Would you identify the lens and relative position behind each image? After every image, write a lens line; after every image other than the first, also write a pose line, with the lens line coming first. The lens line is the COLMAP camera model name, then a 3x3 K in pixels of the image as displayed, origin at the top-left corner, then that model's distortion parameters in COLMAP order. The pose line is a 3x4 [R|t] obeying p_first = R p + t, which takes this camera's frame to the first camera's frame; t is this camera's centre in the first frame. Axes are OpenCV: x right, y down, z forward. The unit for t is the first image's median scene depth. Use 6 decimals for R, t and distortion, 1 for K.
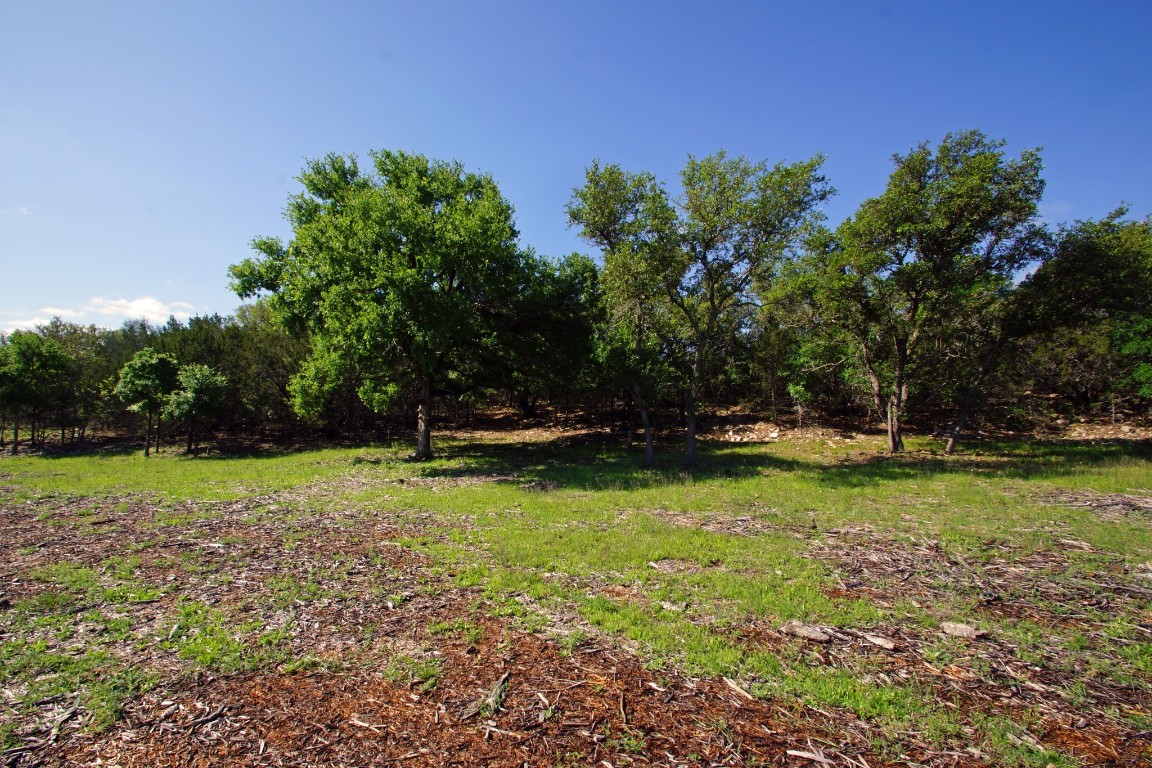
lens RADIAL K [[495.7, 0, 577.4], [0, 495.7, 385.1], [0, 0, 1]] dist [-0.001795, -0.000329]
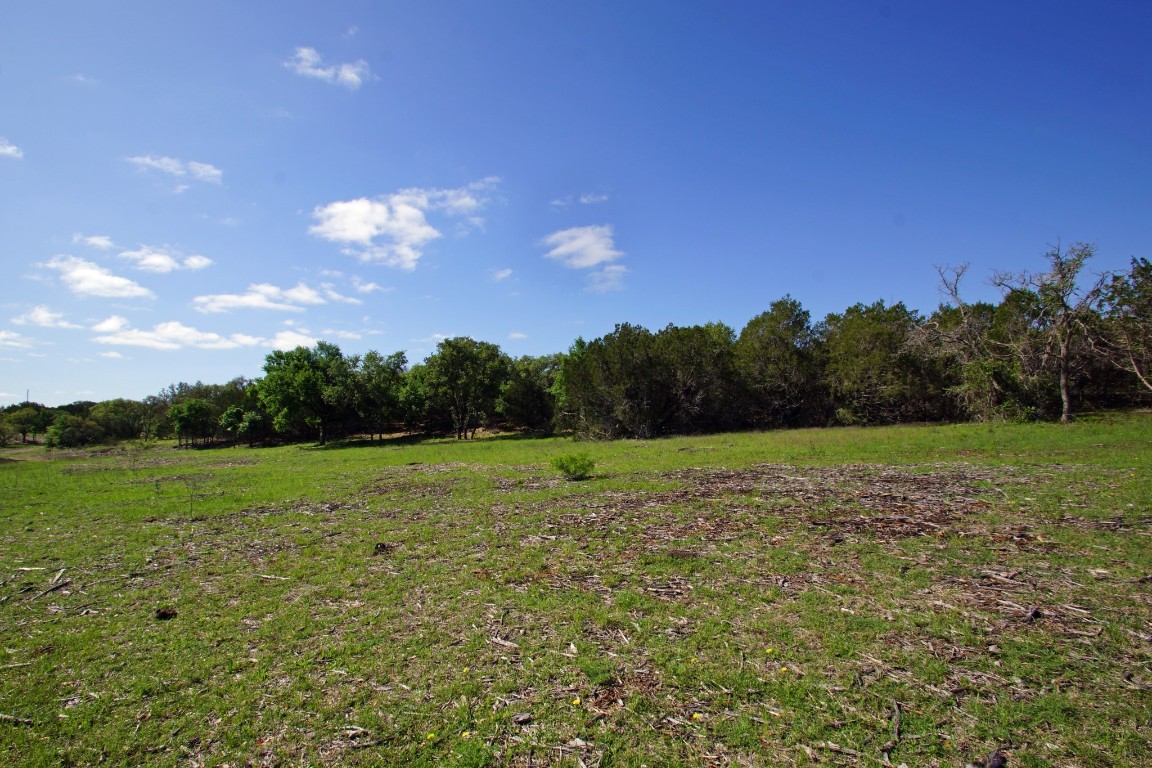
lens RADIAL K [[495.7, 0, 574.8], [0, 495.7, 384.0], [0, 0, 1]] dist [-0.001795, -0.000329]
pose [[0.987113, -0.039991, -0.154946, 1.253975], [0.040512, 0.999179, 0.000205, -0.113982], [0.154810, -0.006480, 0.987923, -1.227336]]
